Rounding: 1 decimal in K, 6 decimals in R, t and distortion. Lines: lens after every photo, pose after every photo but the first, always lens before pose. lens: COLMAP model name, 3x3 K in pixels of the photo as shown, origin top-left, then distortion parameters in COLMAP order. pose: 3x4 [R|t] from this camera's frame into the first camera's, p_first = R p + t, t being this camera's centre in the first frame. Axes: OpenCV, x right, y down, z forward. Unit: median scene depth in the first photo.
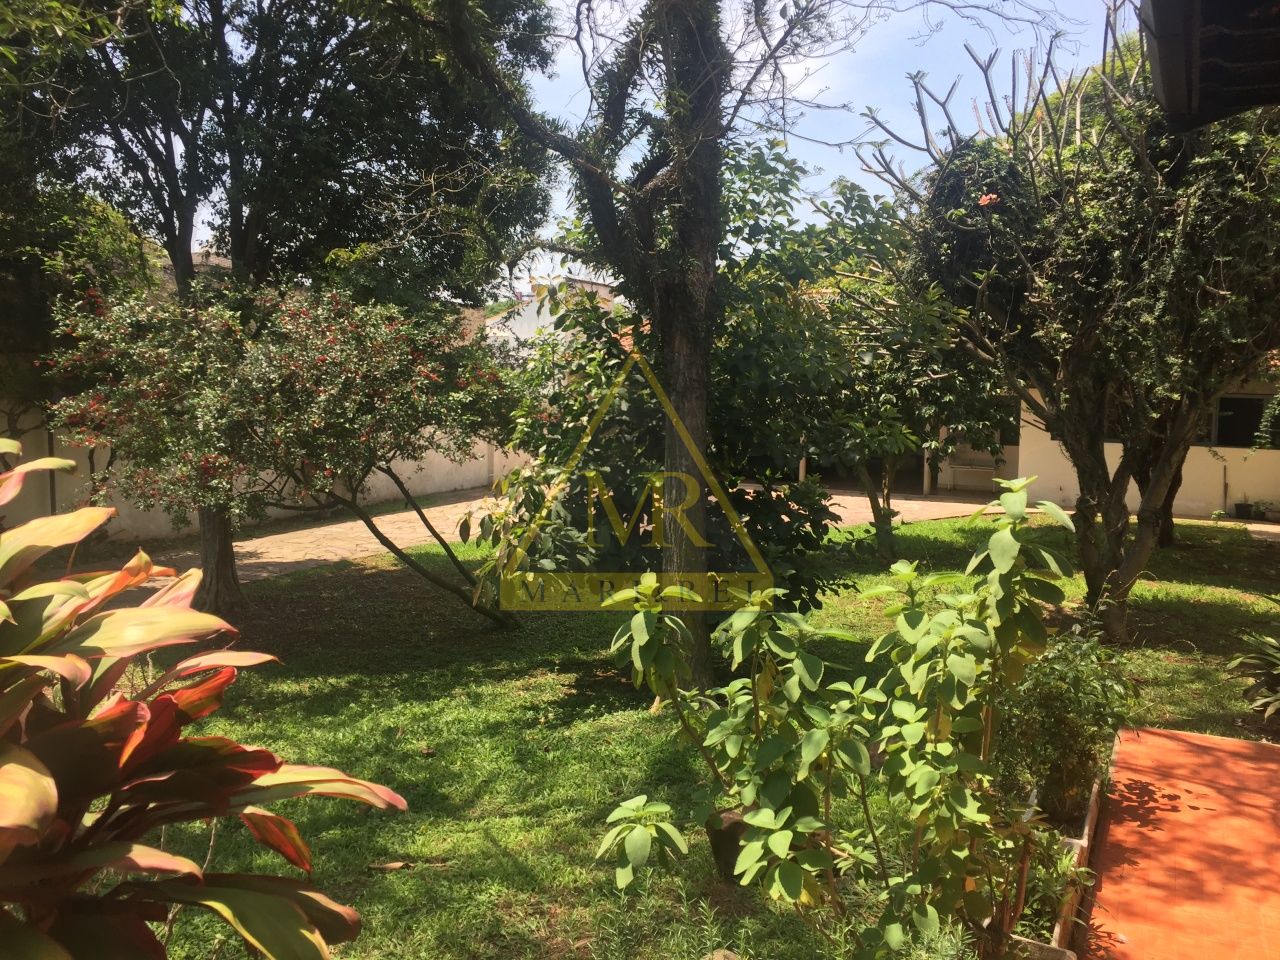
lens RADIAL K [[1085.8, 0, 646.9], [0, 1085.8, 479.5], [0, 0, 1]] dist [0.065901, -0.090600]
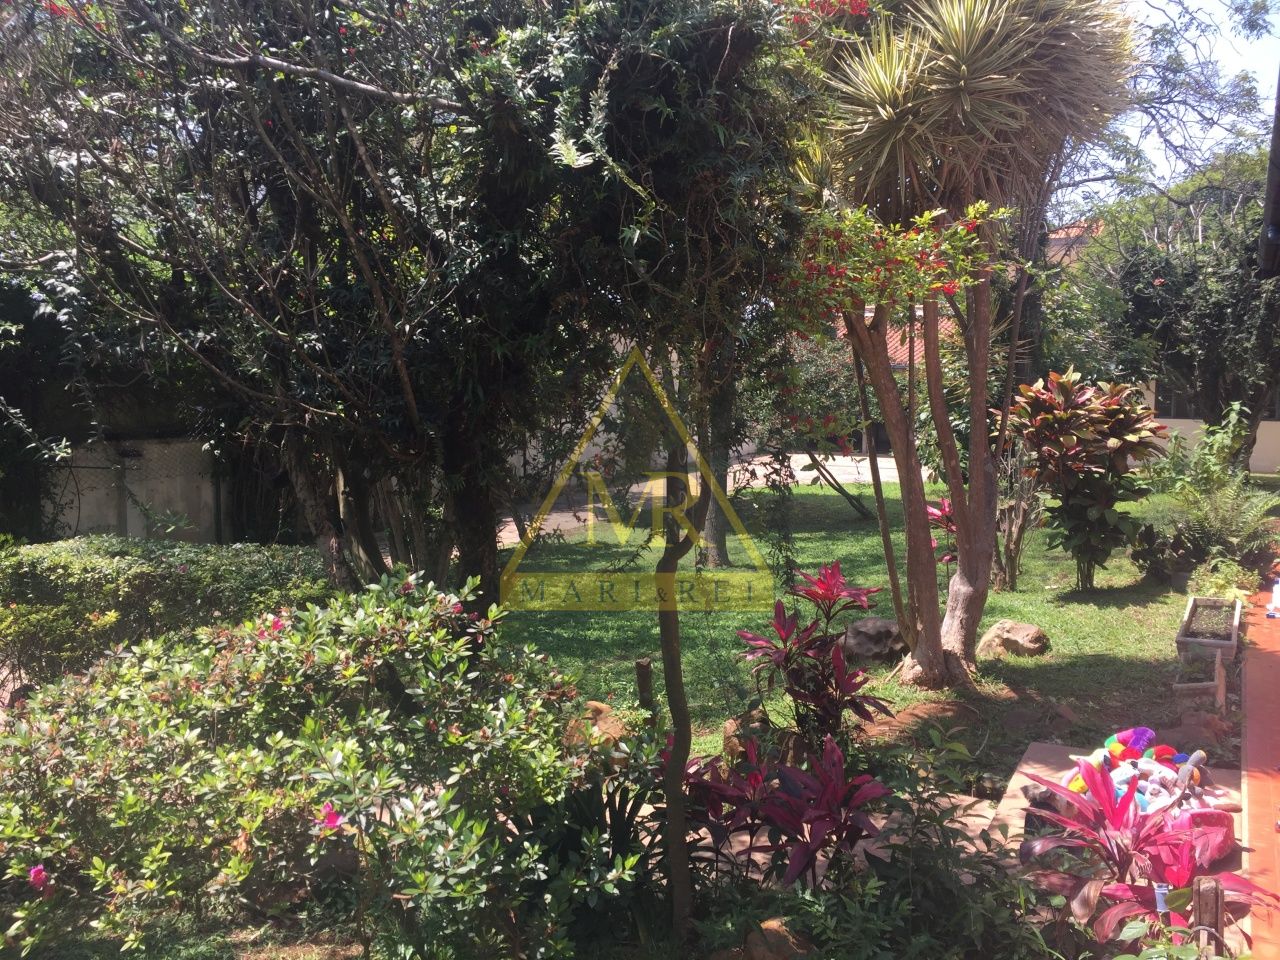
lens RADIAL K [[1085.8, 0, 634.1], [0, 1085.8, 480.7], [0, 0, 1]] dist [0.065901, -0.090600]
pose [[0.998693, -0.006273, -0.050728, -0.531725], [0.006449, 0.999974, 0.003294, 0.083455], [0.050706, -0.003617, 0.998707, -1.005815]]
